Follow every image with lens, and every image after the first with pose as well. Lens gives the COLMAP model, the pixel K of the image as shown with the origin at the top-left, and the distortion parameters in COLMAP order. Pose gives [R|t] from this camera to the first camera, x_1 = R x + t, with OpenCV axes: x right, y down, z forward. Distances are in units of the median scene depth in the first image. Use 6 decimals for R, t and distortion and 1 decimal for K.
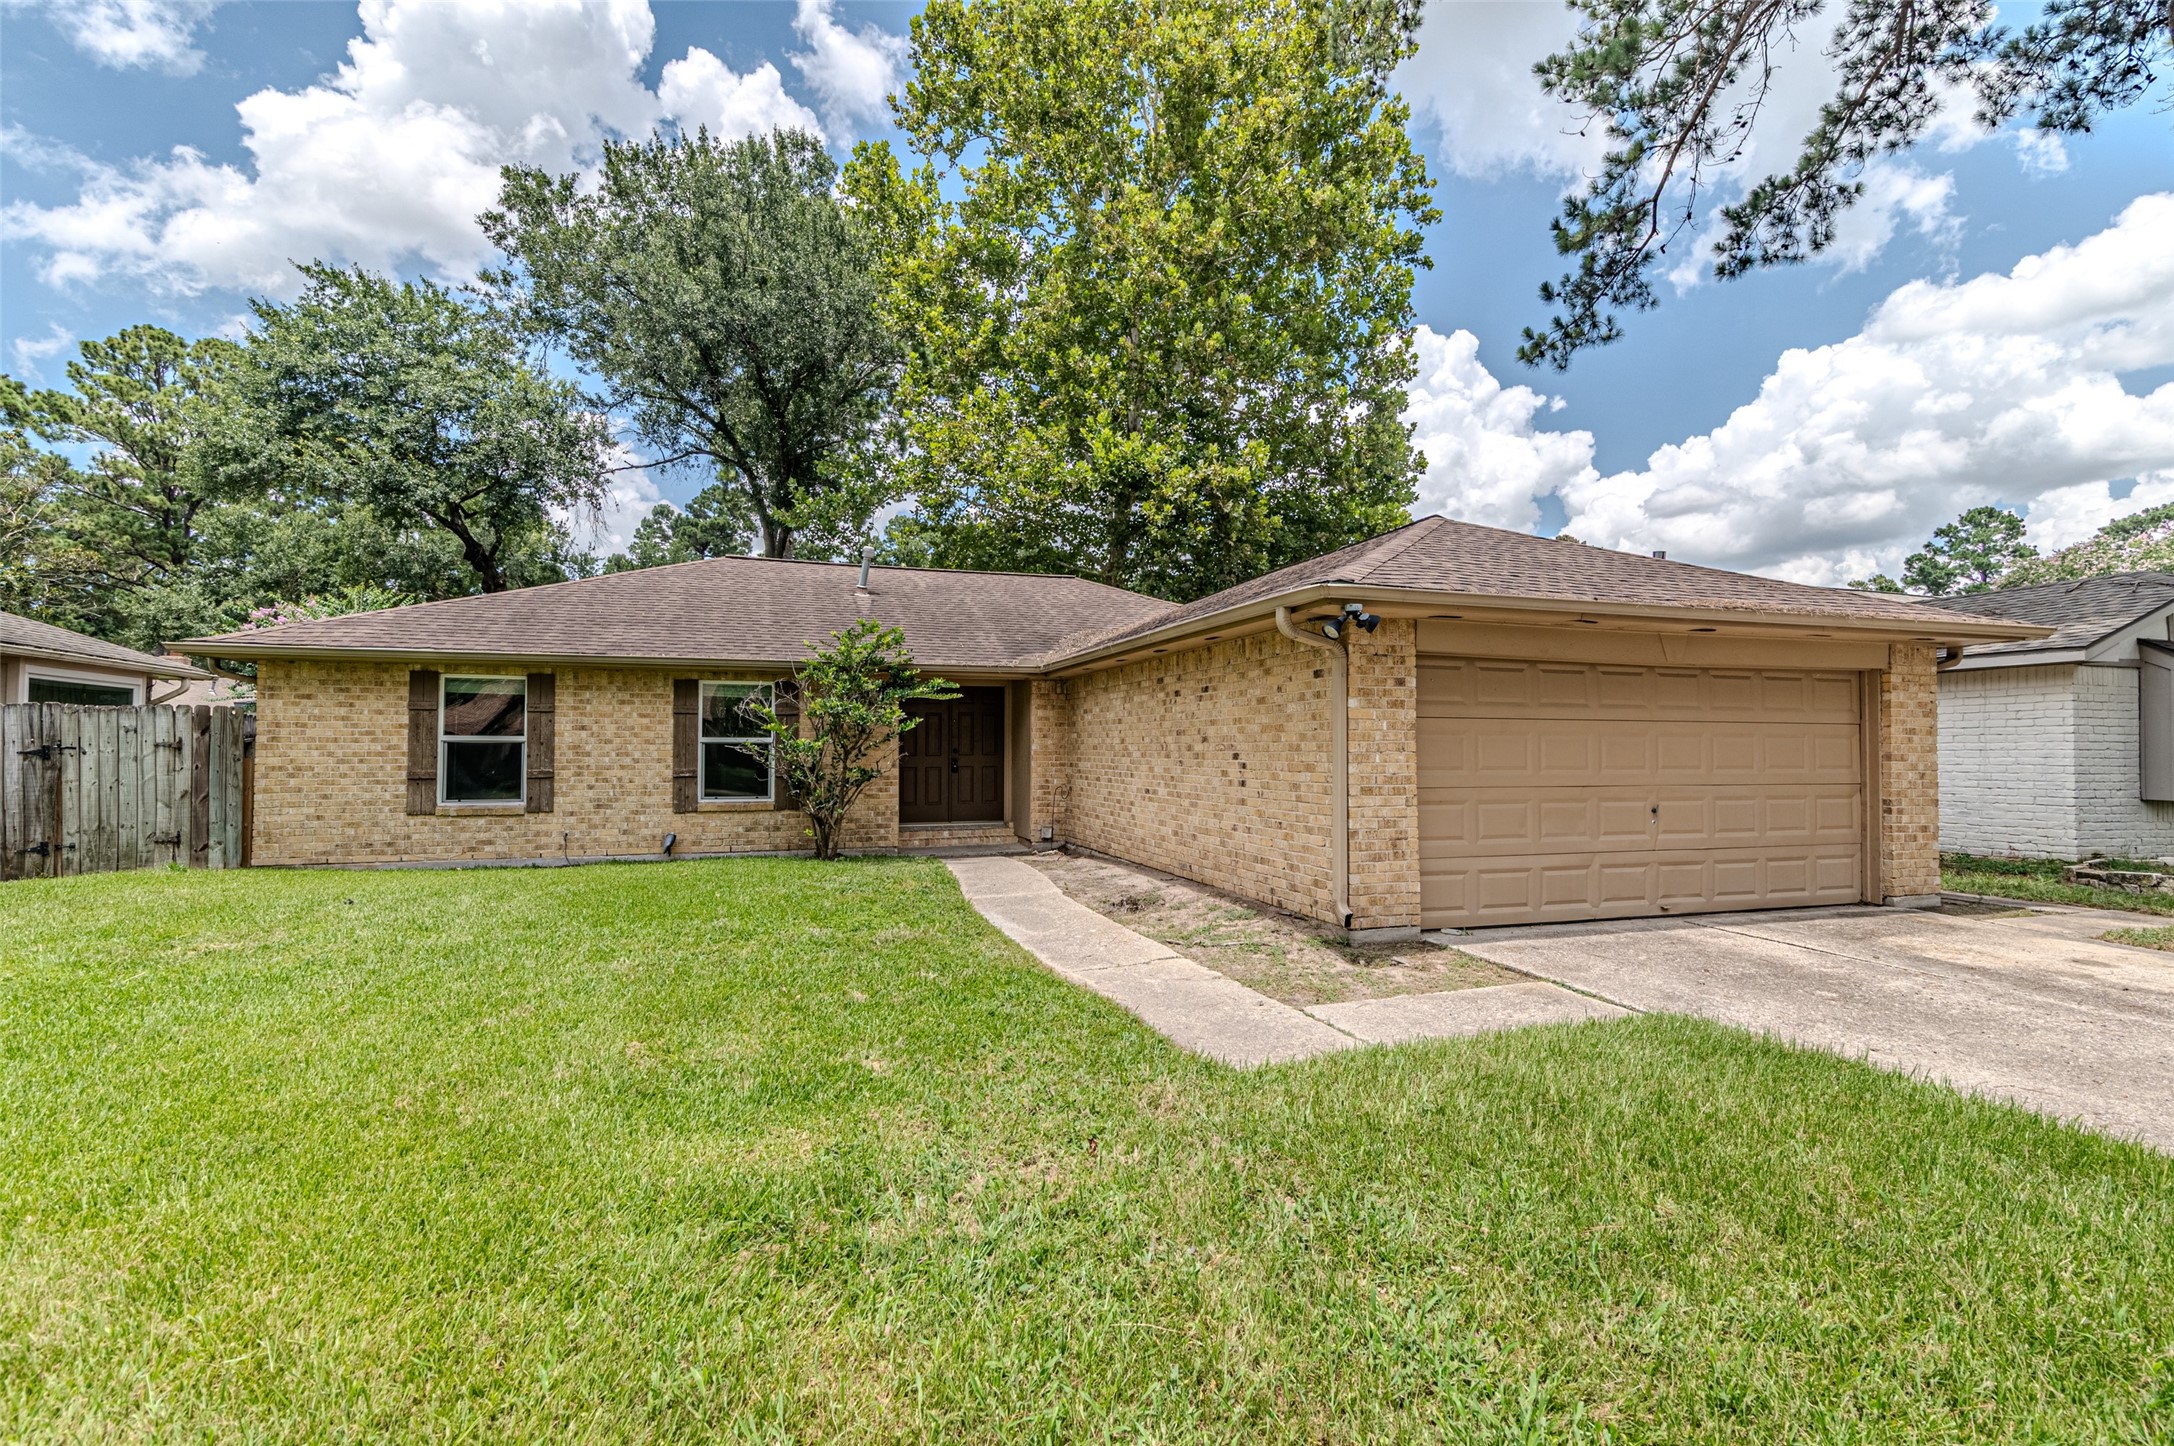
lens RADIAL K [[981.5, 0, 1087.7], [0, 981.5, 731.2], [0, 0, 1]] dist [0.018180, -0.002379]
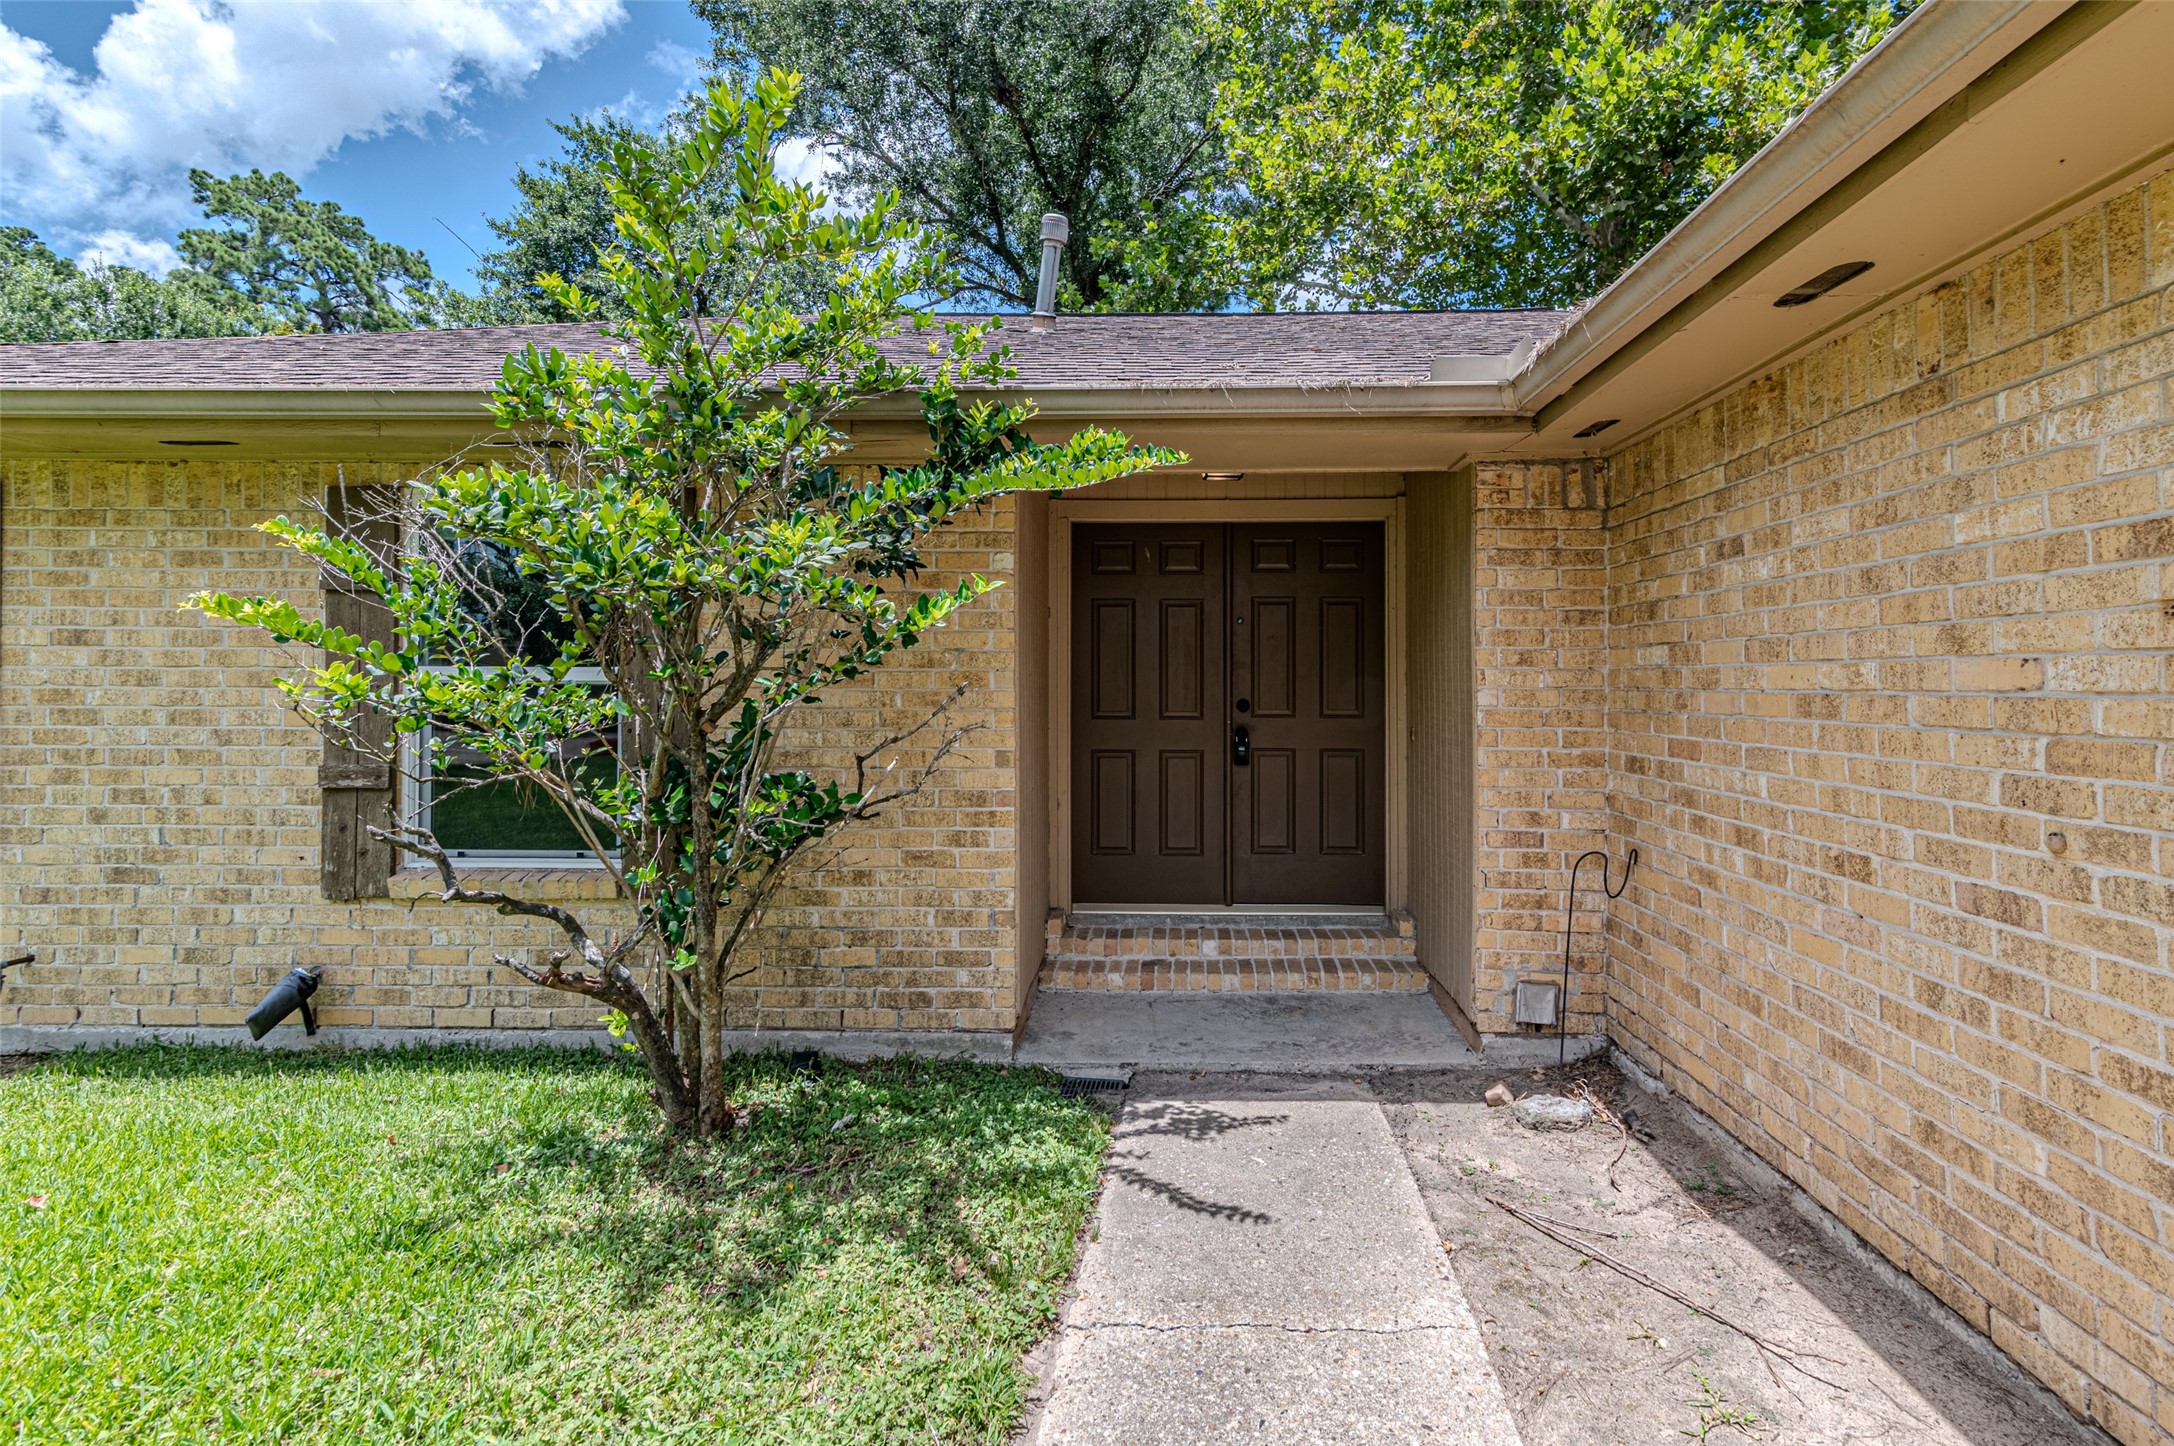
lens RADIAL K [[981.5, 0, 1127.8], [0, 981.5, 671.2], [0, 0, 1]] dist [0.018180, -0.002379]
pose [[0.938559, -0.000069, -0.345118, -0.056675], [0.003114, 0.999961, 0.008270, 0.005579], [0.345104, -0.008836, 0.938523, 0.722372]]
